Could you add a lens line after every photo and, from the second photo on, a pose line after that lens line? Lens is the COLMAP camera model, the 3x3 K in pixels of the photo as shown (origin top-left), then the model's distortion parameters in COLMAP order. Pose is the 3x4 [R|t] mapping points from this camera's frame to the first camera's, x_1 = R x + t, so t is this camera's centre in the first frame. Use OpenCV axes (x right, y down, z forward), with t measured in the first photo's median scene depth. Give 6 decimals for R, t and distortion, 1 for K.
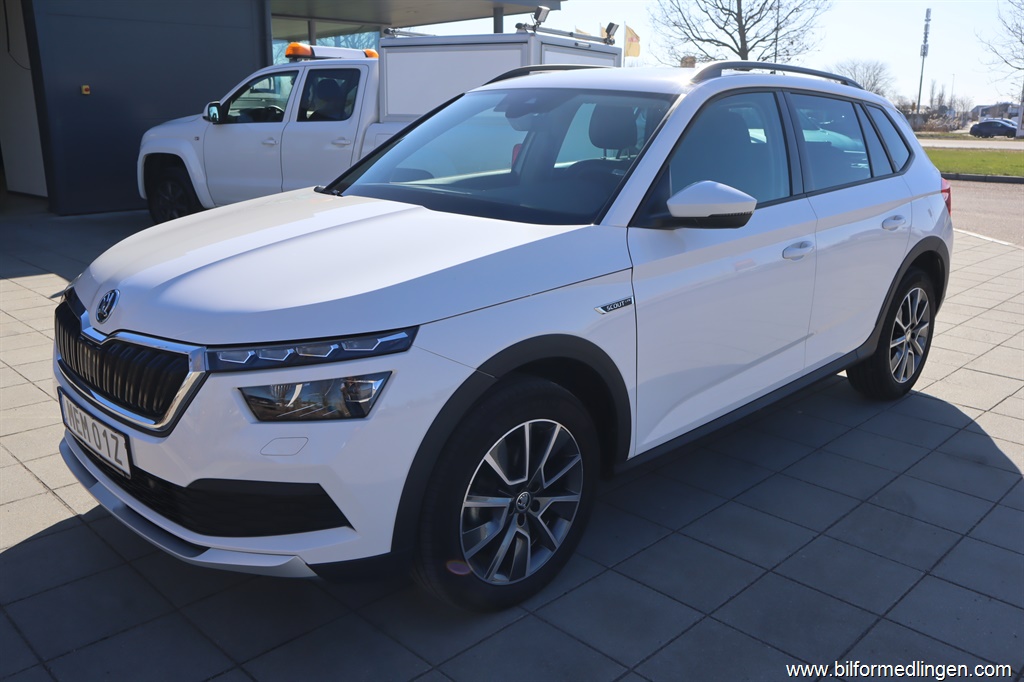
lens RADIAL K [[880.8, 0, 512.0], [0, 880.8, 341.0], [0, 0, 1]] dist [-0.099185, 0.115703]
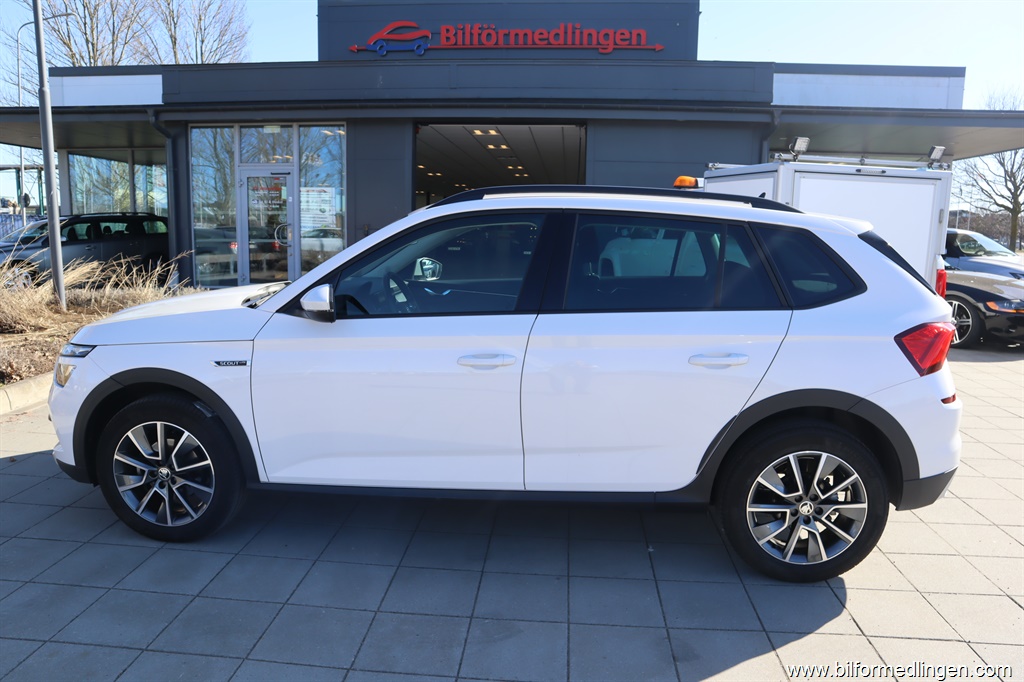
lens RADIAL K [[732.5, 0, 512.0], [0, 732.5, 341.0], [0, 0, 1]] dist [-0.086888, 0.002214]
pose [[0.646117, 0.129937, -0.752097, 1.275603], [-0.209550, 0.977735, -0.011101, -0.156528], [0.733909, 0.164774, 0.658959, 0.548573]]
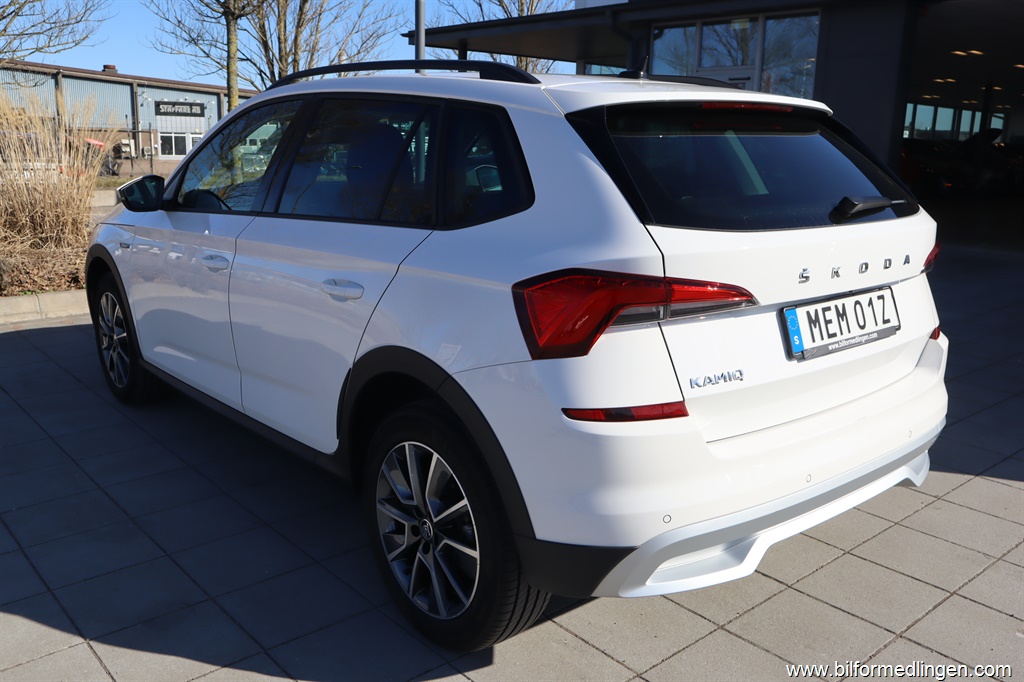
lens RADIAL K [[880.8, 0, 512.0], [0, 880.8, 341.0], [0, 0, 1]] dist [-0.099185, 0.115703]
pose [[-0.068974, 0.224819, -0.971956, 1.600907], [-0.272549, 0.932966, 0.235141, -0.432080], [0.959666, 0.281125, -0.003076, 1.701760]]
